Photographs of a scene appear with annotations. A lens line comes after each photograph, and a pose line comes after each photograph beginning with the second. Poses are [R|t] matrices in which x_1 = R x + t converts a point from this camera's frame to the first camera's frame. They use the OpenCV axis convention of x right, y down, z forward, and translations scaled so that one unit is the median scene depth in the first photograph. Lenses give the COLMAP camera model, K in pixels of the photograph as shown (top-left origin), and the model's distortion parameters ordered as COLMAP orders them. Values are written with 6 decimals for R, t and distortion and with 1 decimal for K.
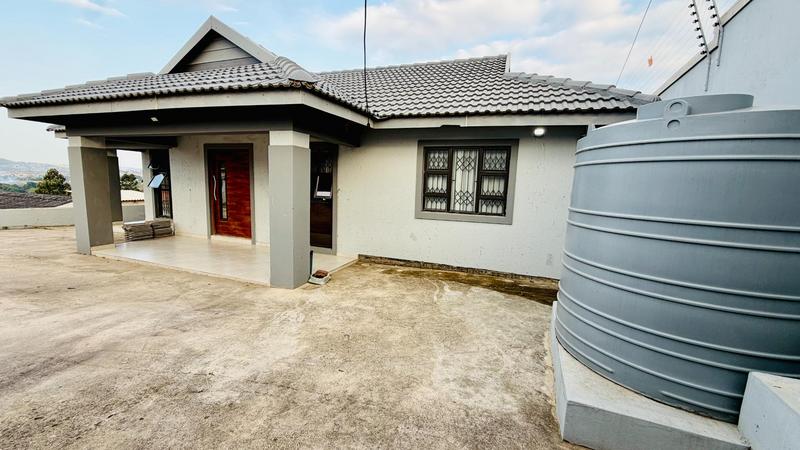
lens RADIAL K [[319.2, 0, 397.0], [0, 319.2, 221.9], [0, 0, 1]] dist [0.000313, -0.000070]
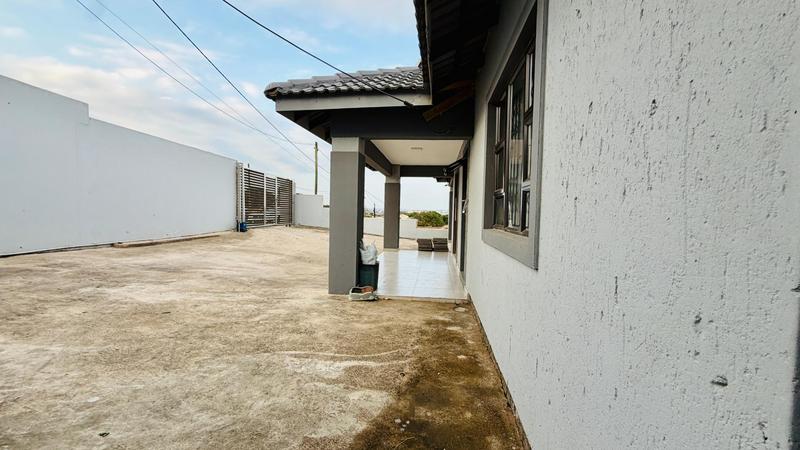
lens RADIAL K [[319.2, 0, 397.3], [0, 319.2, 224.6], [0, 0, 1]] dist [0.000313, -0.000070]
pose [[0.236429, 0.008664, -0.971610, 0.691236], [-0.132665, 0.990884, -0.023447, -0.007200], [0.962549, 0.134442, 0.235423, 0.948863]]
